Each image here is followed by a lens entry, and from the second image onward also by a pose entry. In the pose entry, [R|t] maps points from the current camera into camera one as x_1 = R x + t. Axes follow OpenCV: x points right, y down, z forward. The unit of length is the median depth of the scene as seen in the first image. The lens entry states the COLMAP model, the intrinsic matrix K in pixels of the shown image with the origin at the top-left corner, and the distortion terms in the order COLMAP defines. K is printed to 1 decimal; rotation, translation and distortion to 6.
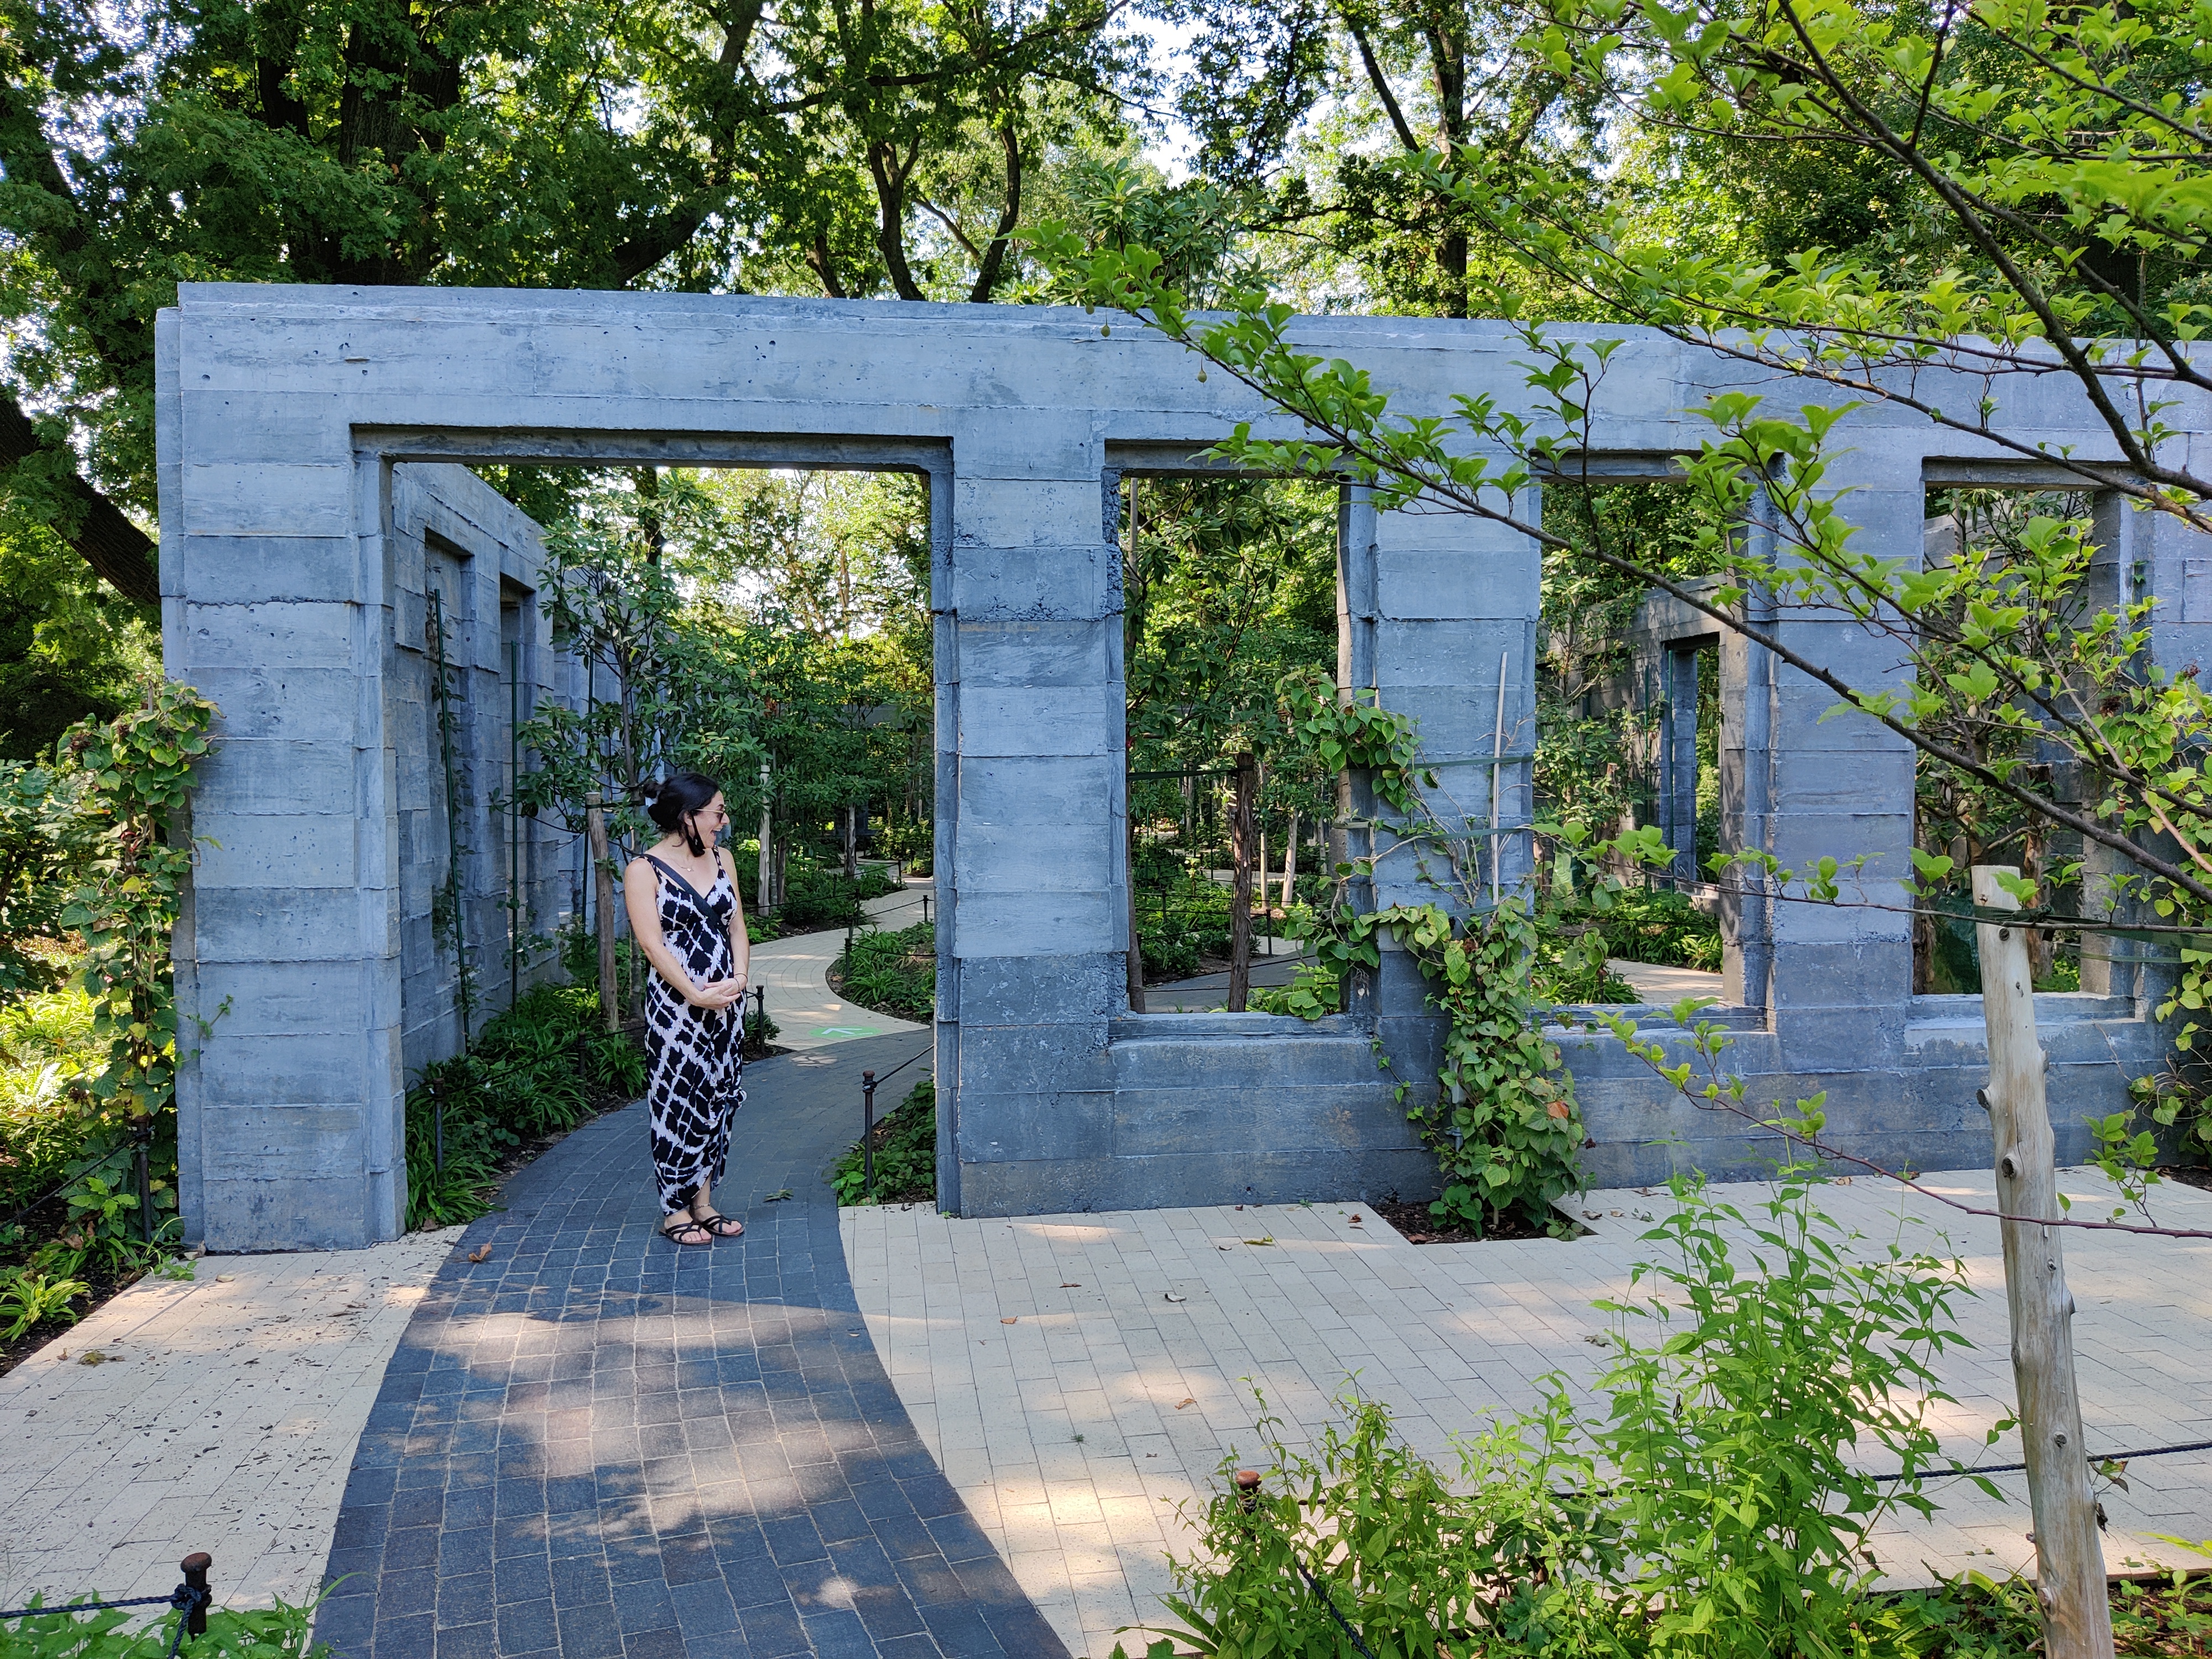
lens RADIAL K [[1735.4, 0, 1106.0], [0, 1735.4, 829.5], [0, 0, 1]] dist [-0.011151, -0.004011]
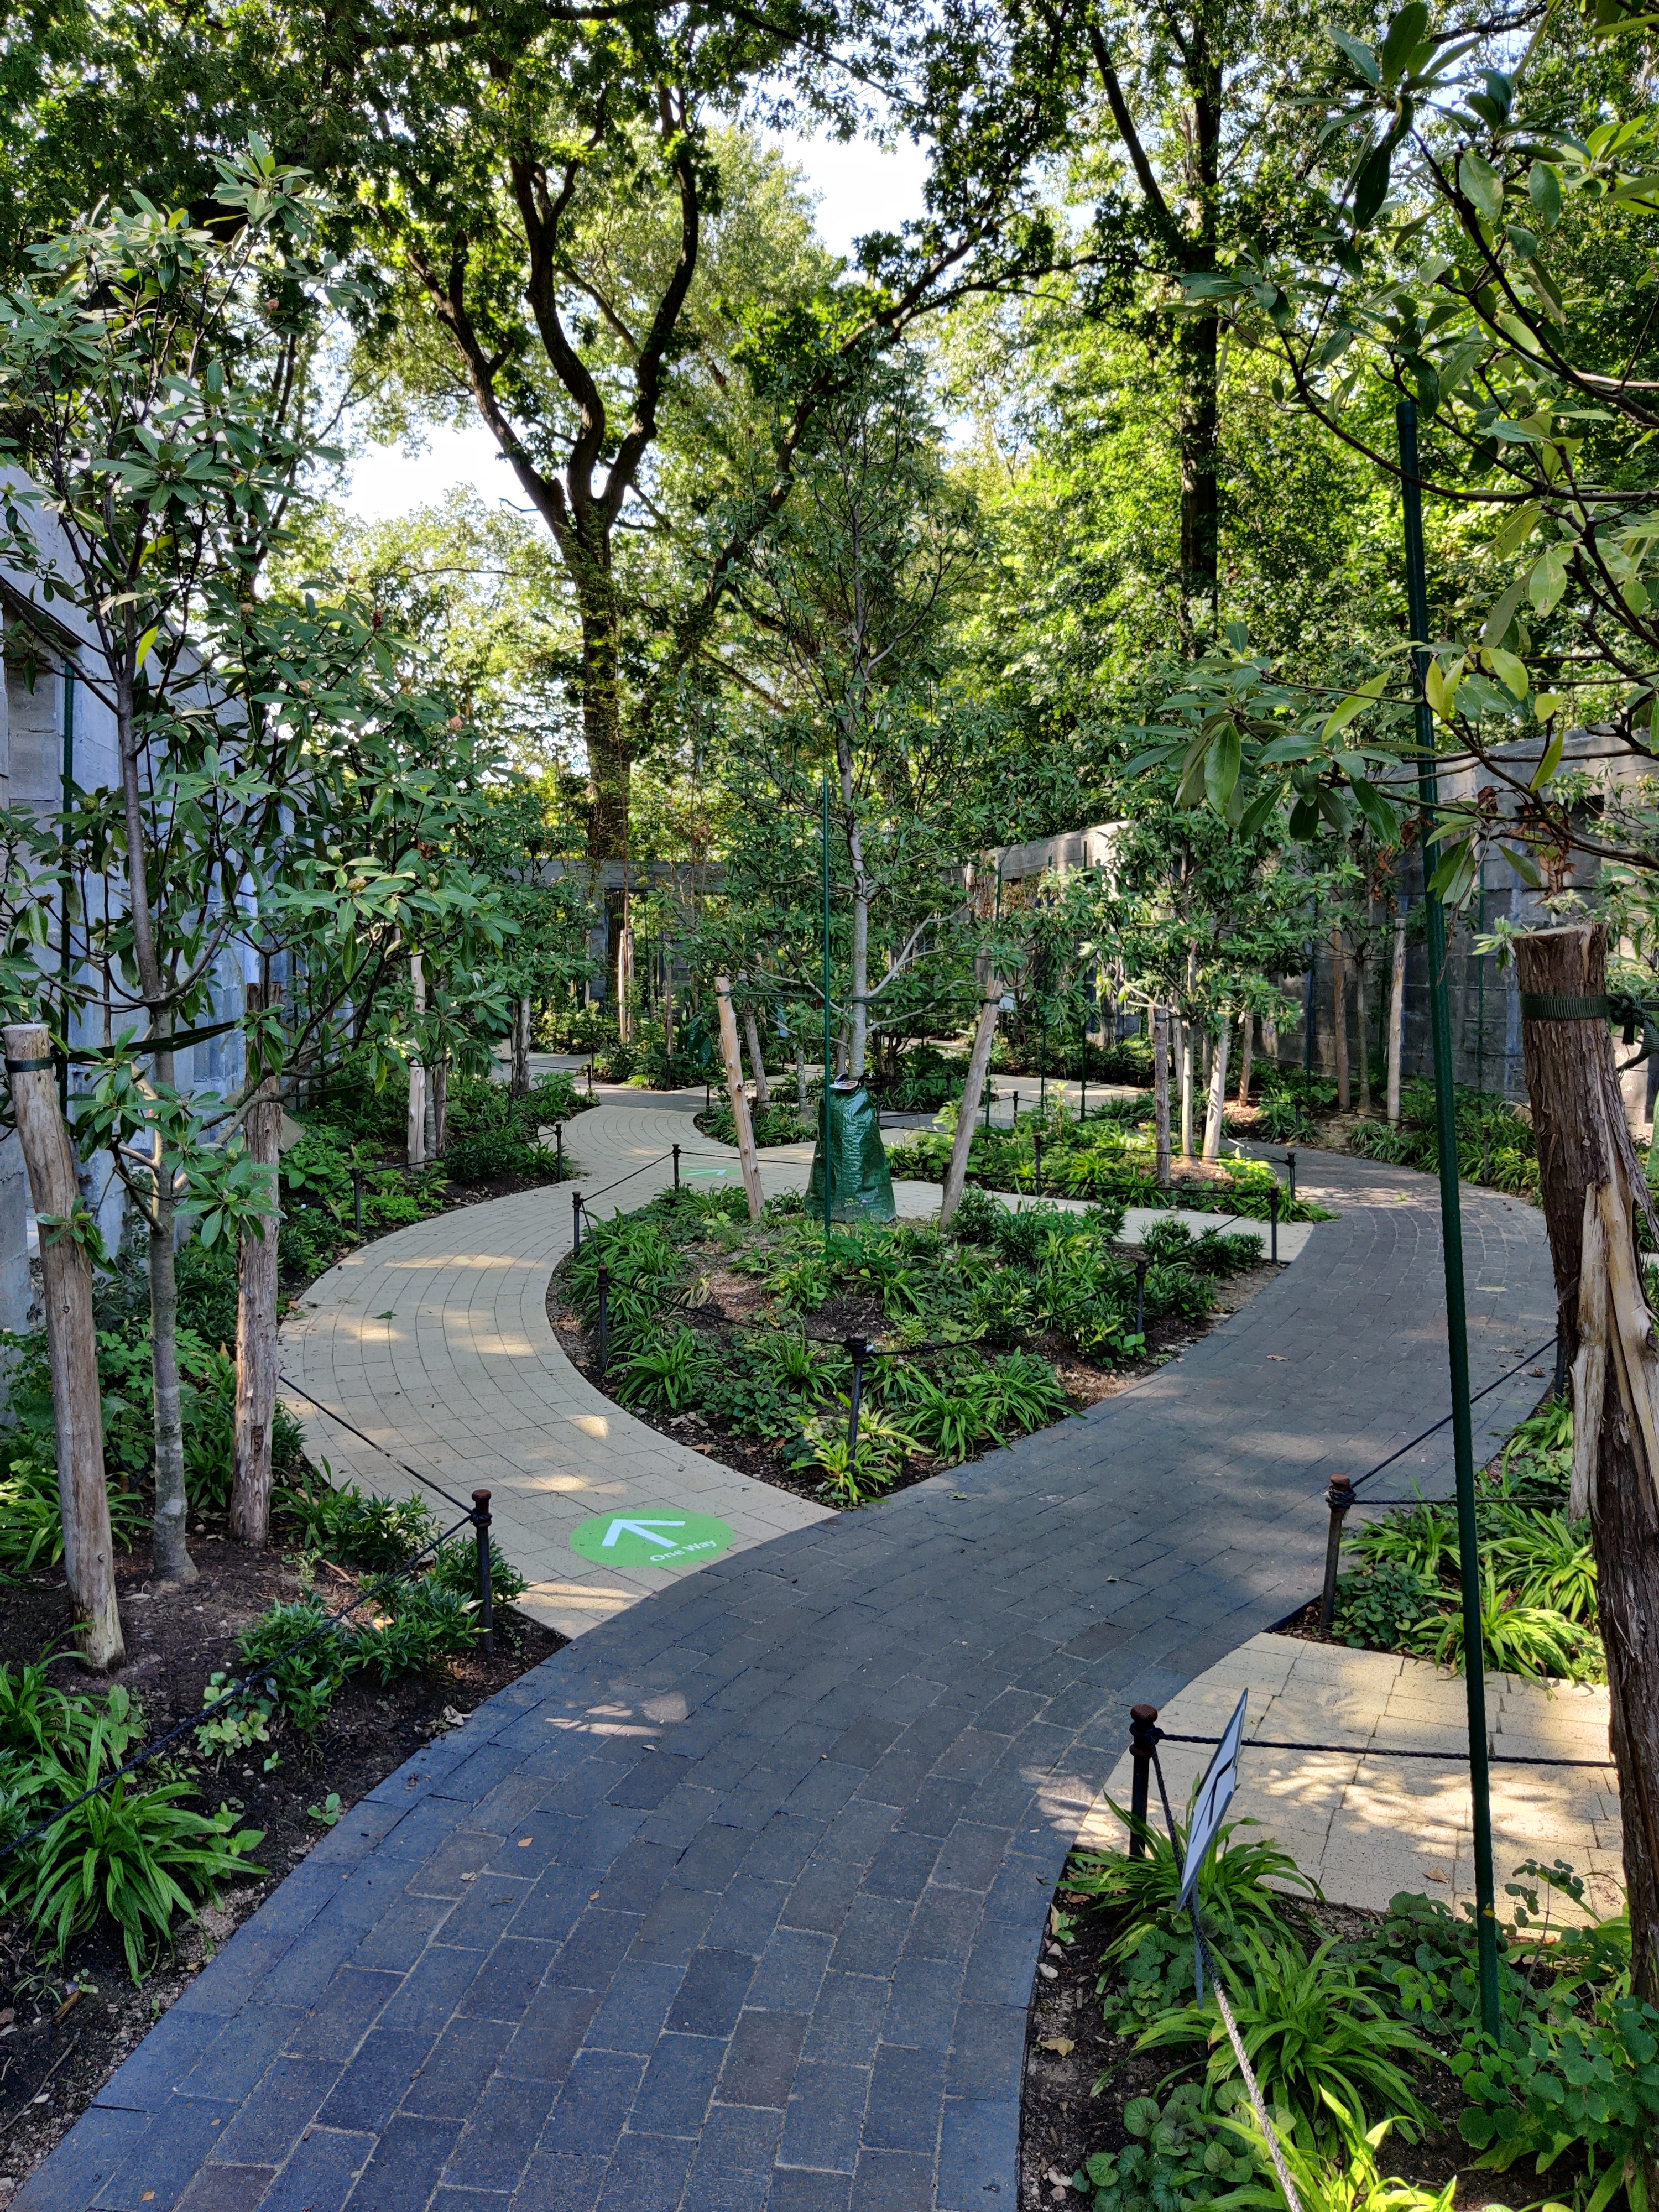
lens RADIAL K [[1735.4, 0, 836.3], [0, 1735.4, 1108.8], [0, 0, 1]] dist [-0.011151, -0.004011]
pose [[0.997894, 0.003500, 0.064776, -0.039333], [-0.007611, 0.997963, 0.063339, -0.007360], [-0.064422, -0.063699, 0.995888, 0.163333]]
